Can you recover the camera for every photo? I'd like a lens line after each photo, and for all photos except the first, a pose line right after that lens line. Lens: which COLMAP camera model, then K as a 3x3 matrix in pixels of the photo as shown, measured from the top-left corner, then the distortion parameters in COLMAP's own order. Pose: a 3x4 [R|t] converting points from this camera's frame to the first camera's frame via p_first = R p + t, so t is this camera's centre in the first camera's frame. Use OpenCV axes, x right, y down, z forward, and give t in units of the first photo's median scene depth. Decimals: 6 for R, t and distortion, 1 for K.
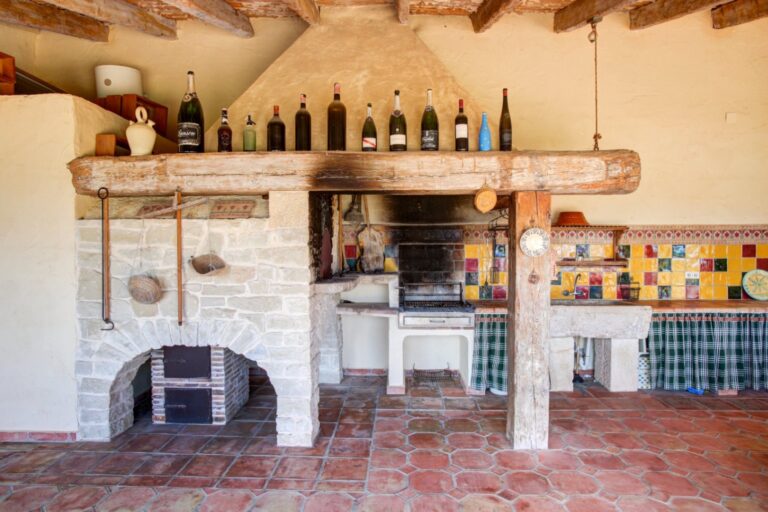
lens RADIAL K [[448.9, 0, 382.9], [0, 448.9, 253.1], [0, 0, 1]] dist [-0.035694, 0.005575]
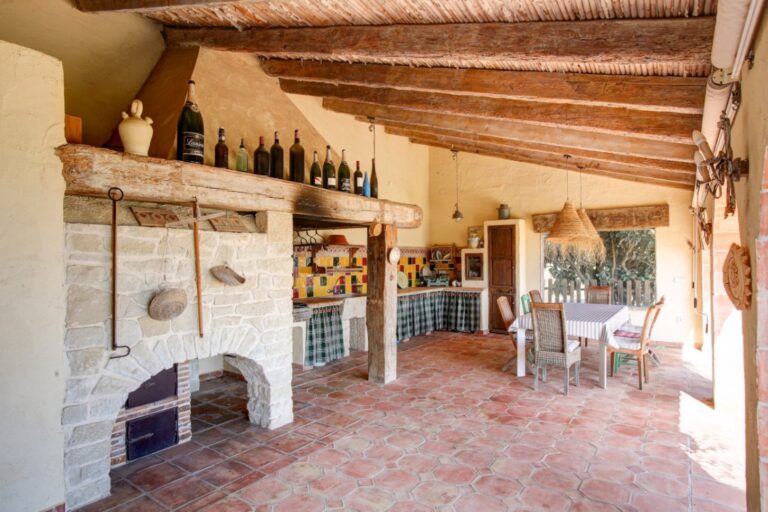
lens RADIAL K [[448.9, 0, 387.2], [0, 448.9, 255.8], [0, 0, 1]] dist [-0.035694, 0.005575]
pose [[0.526513, 0.004953, 0.850153, -1.062613], [0.013215, 0.999815, -0.014010, -0.000091], [-0.850065, 0.018611, 0.526350, 0.122024]]
